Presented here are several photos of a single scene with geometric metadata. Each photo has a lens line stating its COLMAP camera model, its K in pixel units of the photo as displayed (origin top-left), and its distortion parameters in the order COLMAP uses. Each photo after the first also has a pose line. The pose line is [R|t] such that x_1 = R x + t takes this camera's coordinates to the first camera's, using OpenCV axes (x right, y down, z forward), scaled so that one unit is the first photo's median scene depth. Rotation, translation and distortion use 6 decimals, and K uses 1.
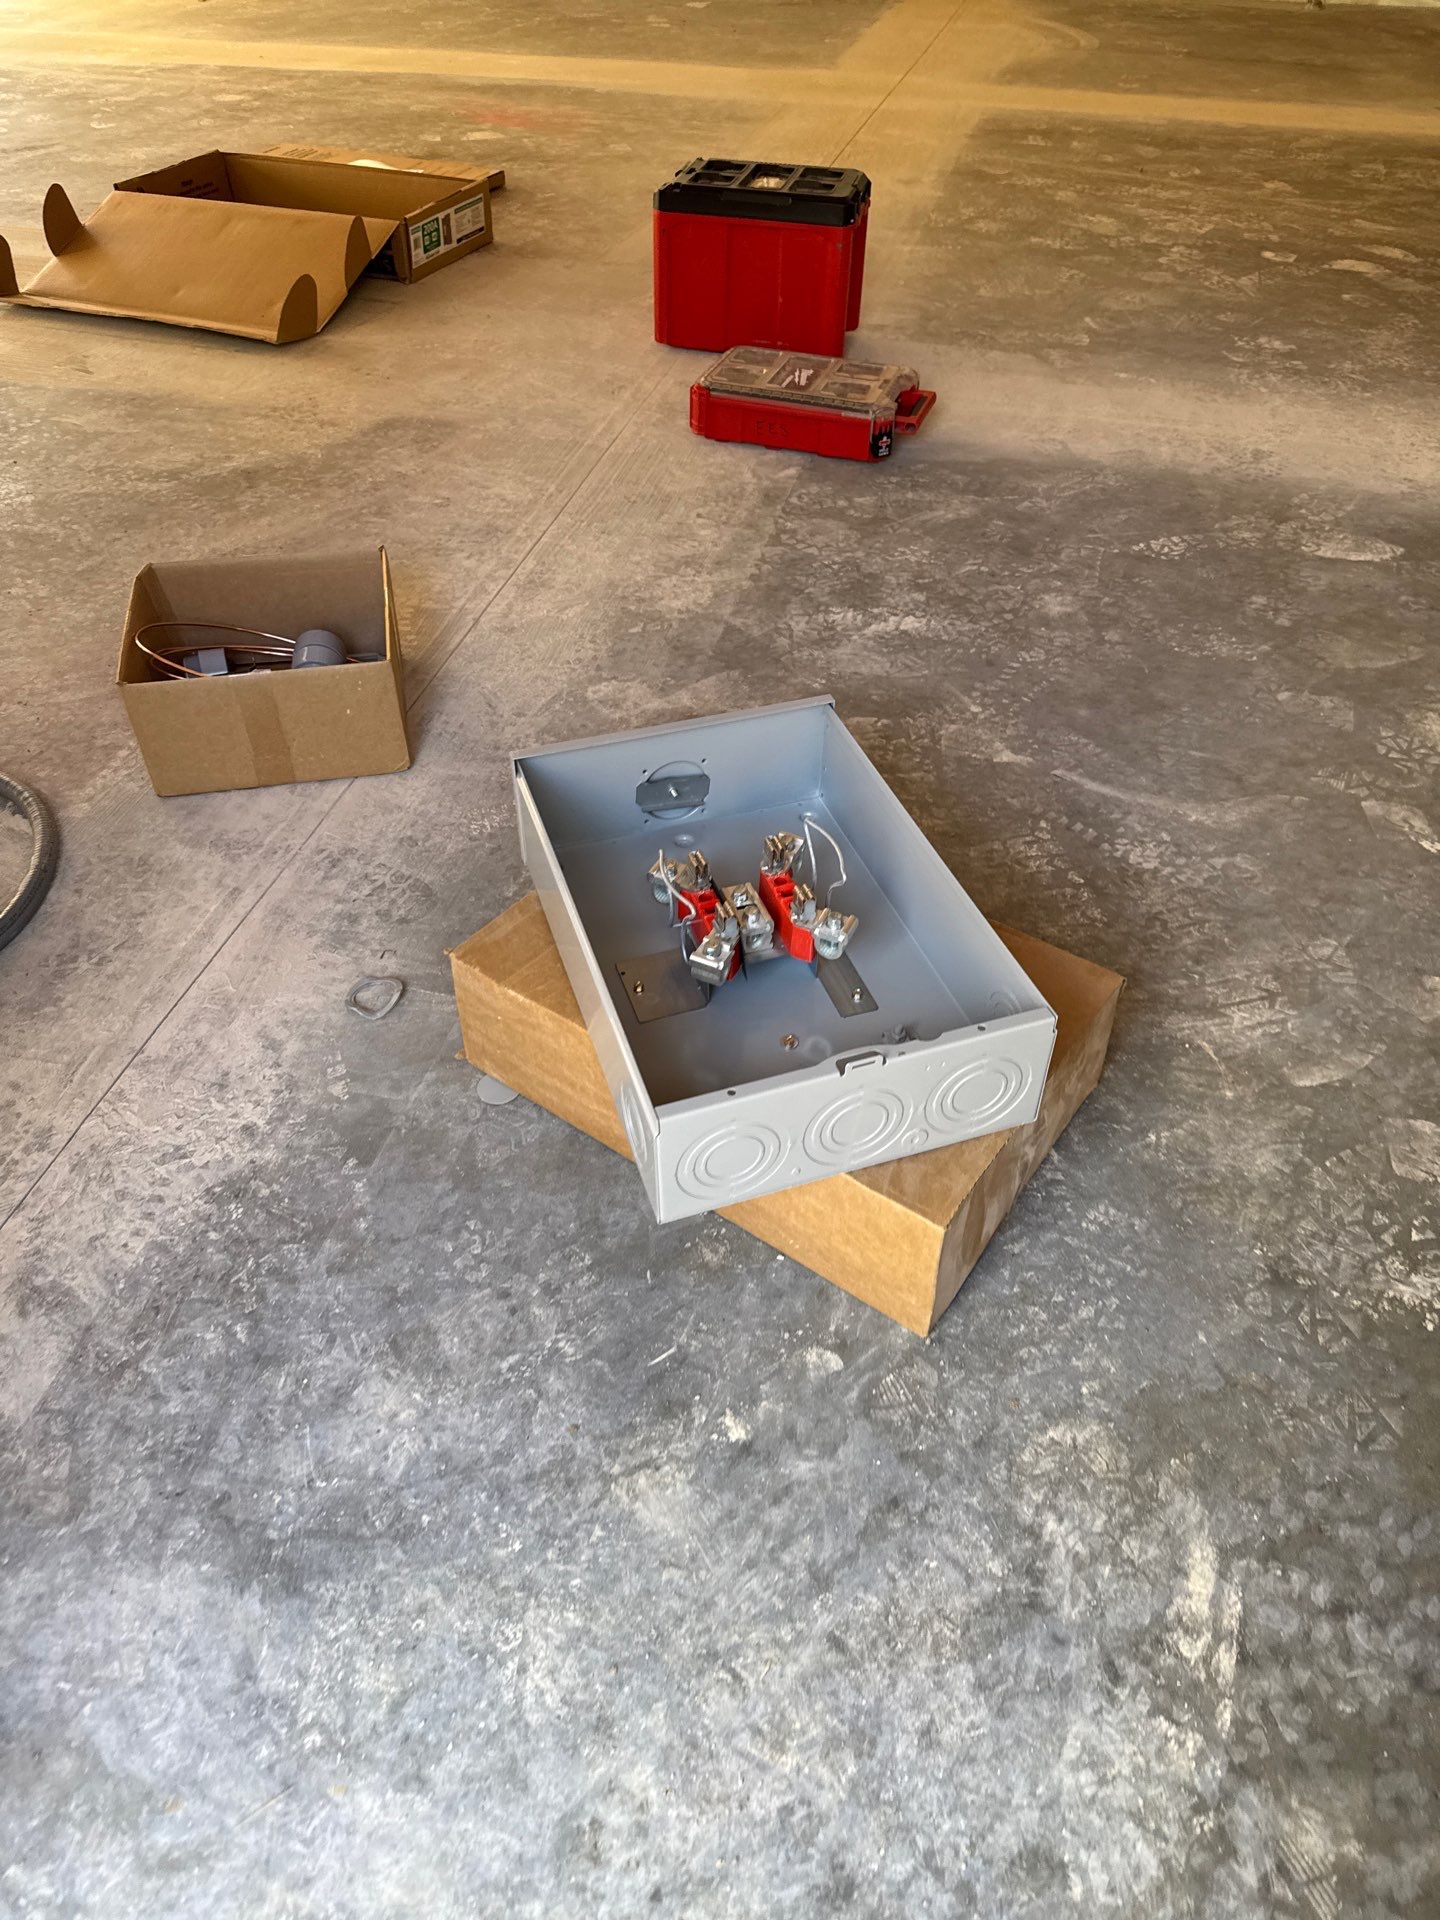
lens RADIAL K [[1383.4, 0, 720.0], [0, 1383.4, 960.0], [0, 0, 1]] dist [0.000813, -0.001097]
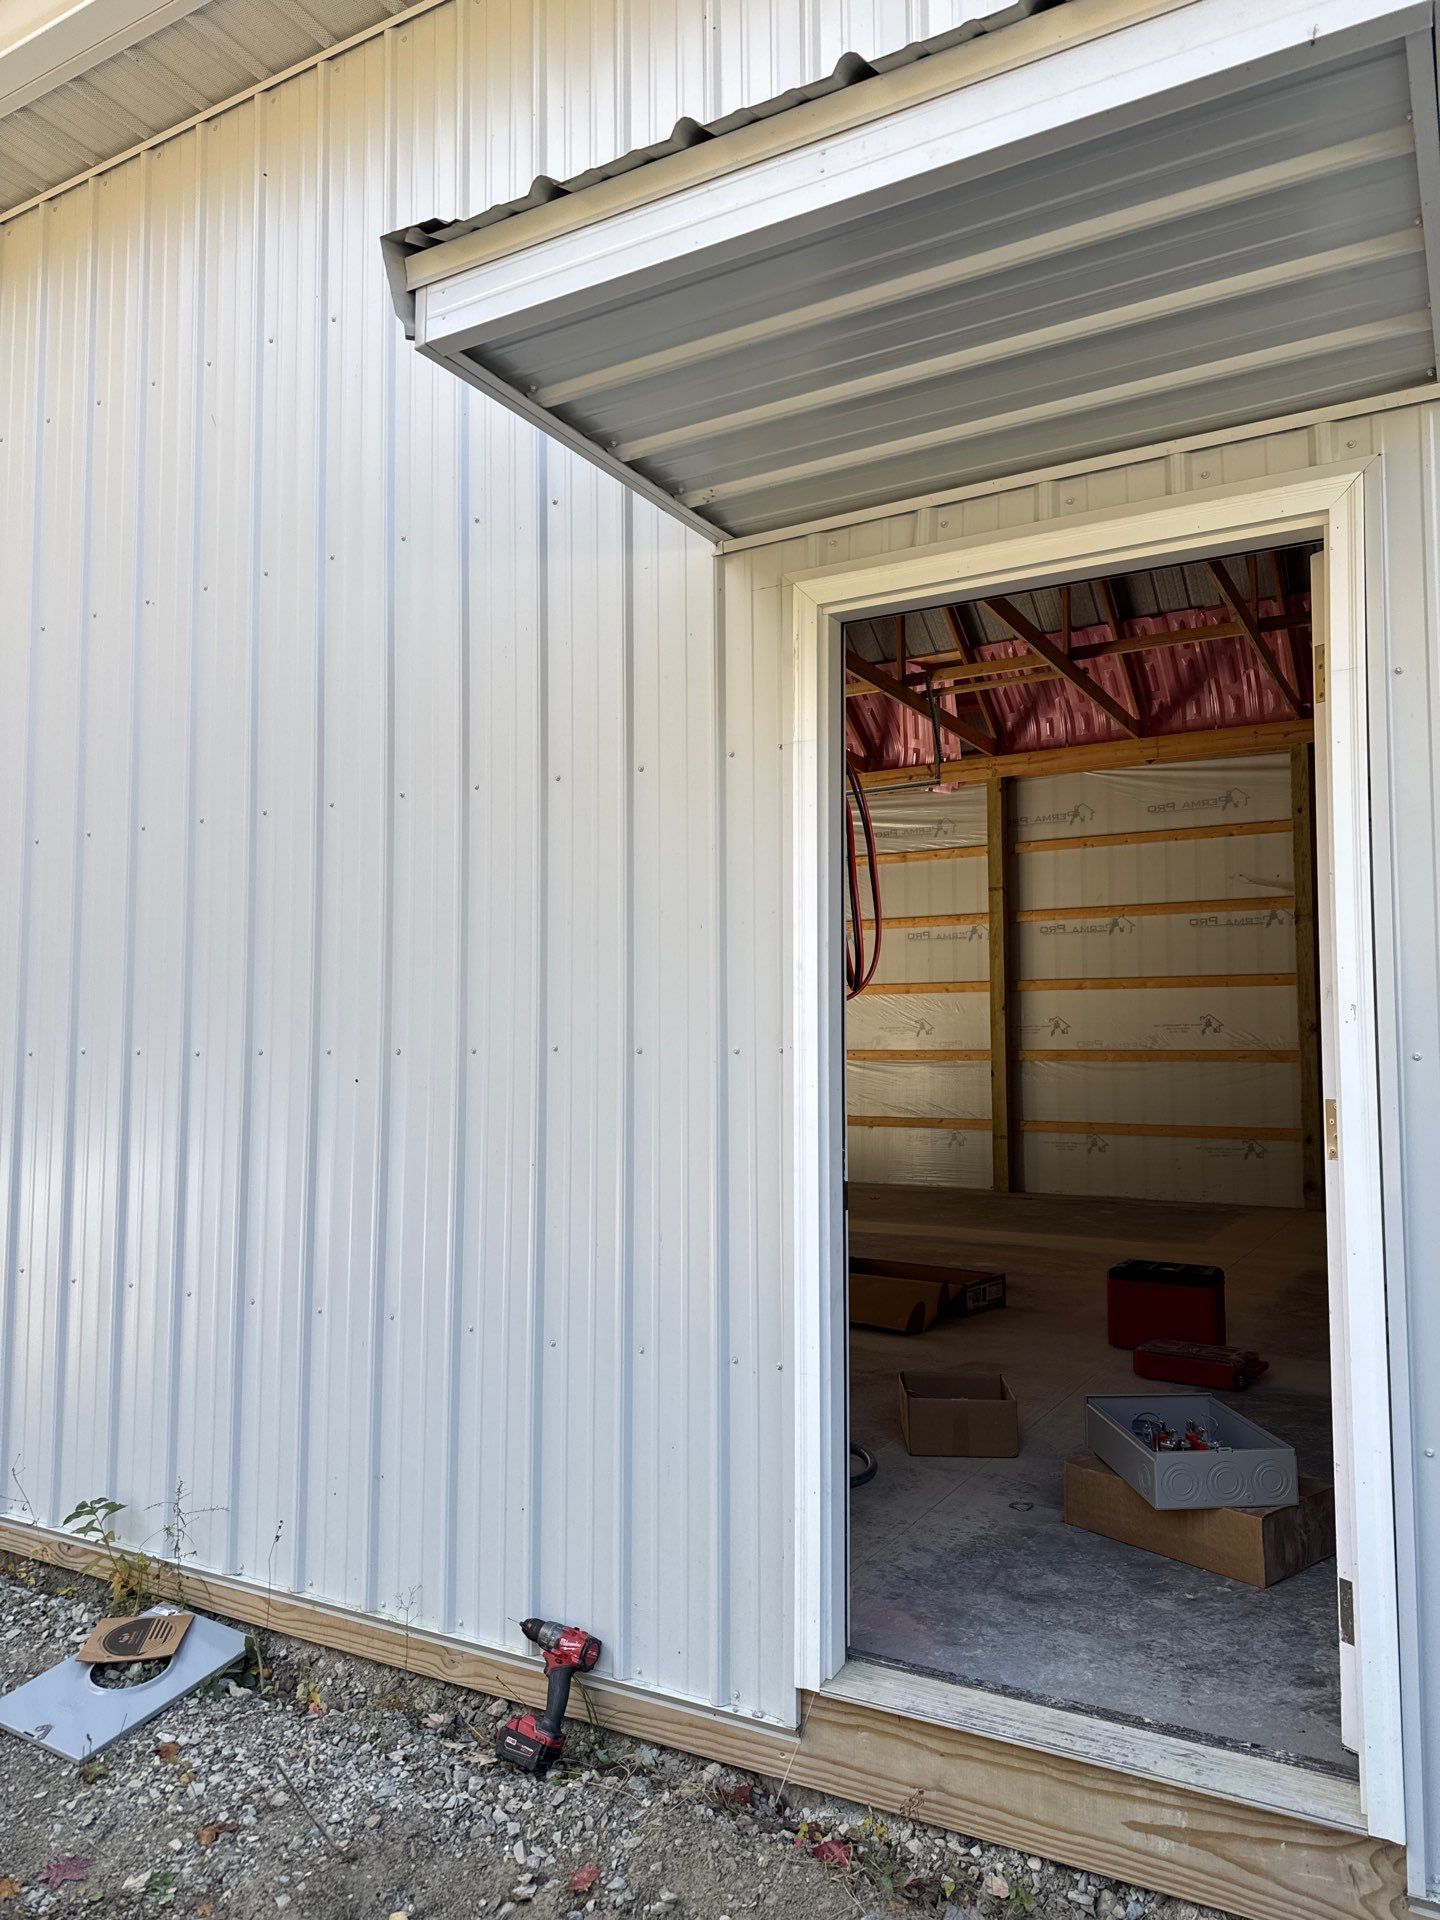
lens RADIAL K [[1383.4, 0, 720.0], [0, 1383.4, 960.0], [0, 0, 1]] dist [0.000813, -0.001097]
pose [[0.964837, -0.022796, -0.261860, -0.050488], [-0.171163, 0.701576, -0.691733, 0.548369], [0.199484, 0.712230, 0.673004, -0.693764]]
